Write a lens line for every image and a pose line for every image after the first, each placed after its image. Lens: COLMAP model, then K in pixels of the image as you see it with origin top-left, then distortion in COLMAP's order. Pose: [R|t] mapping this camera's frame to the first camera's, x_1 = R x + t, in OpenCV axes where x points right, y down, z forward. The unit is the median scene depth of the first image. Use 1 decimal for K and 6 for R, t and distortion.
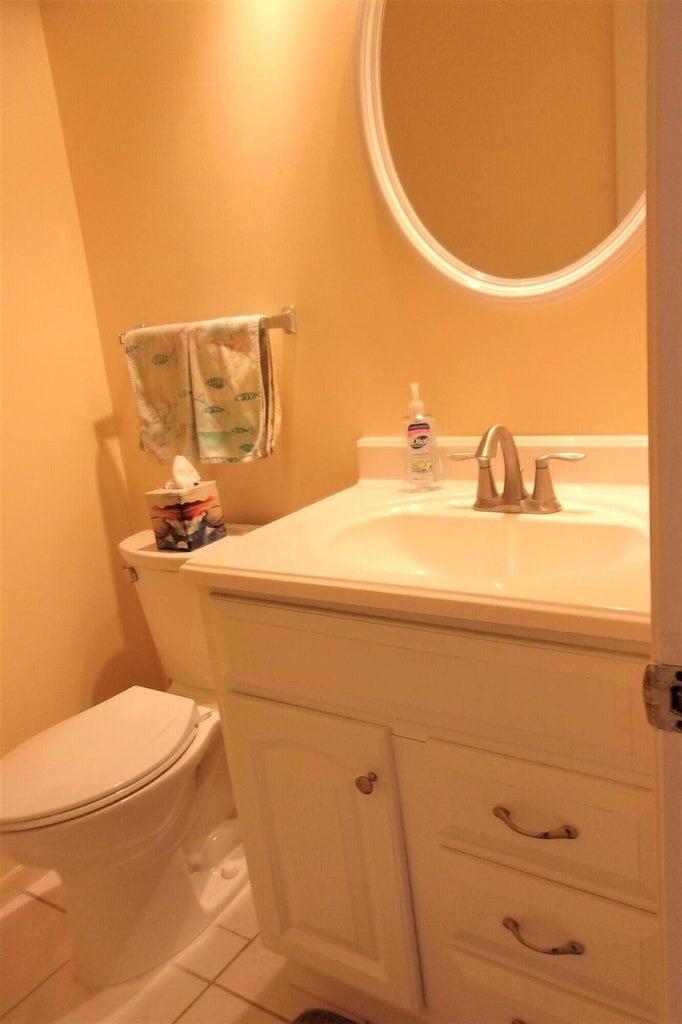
lens RADIAL K [[806.4, 0, 339.6], [0, 806.4, 512.8], [0, 0, 1]] dist [0.004748, 0.023038]
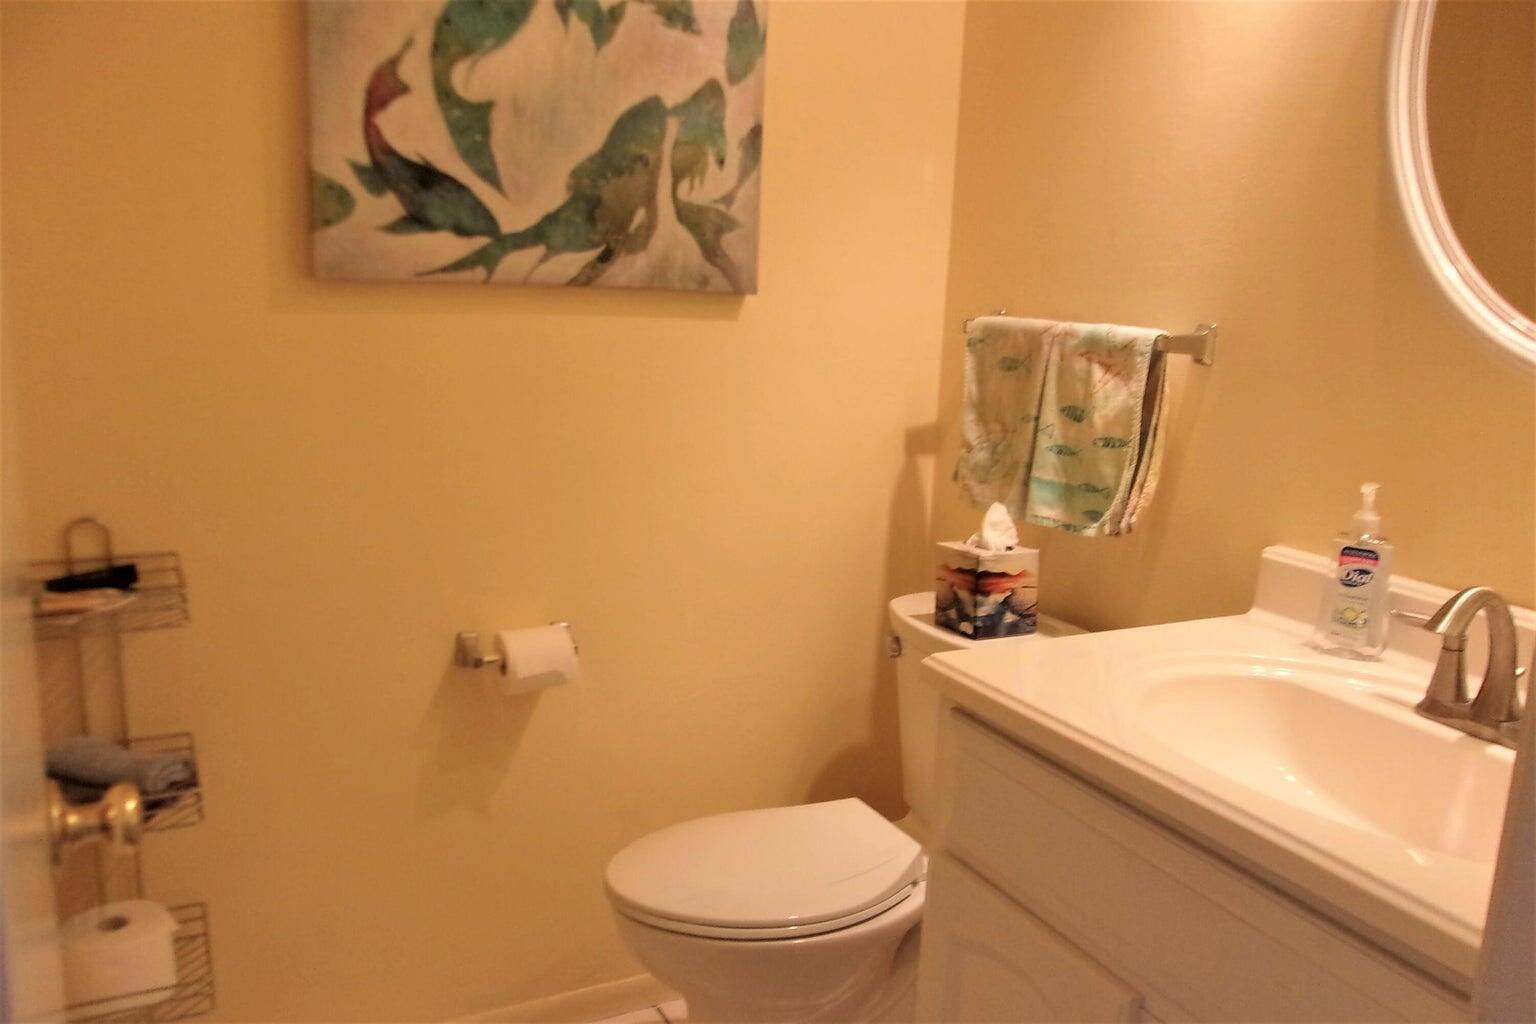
lens RADIAL K [[1209.6, 0, 766.3], [0, 1209.6, 511.7], [0, 0, 1]] dist [0.004748, 0.023038]
pose [[0.865028, 0.241303, -0.439886, 0.093836], [-0.258346, 0.965807, 0.021769, -0.035841], [0.430098, 0.094812, 0.897790, -0.026320]]
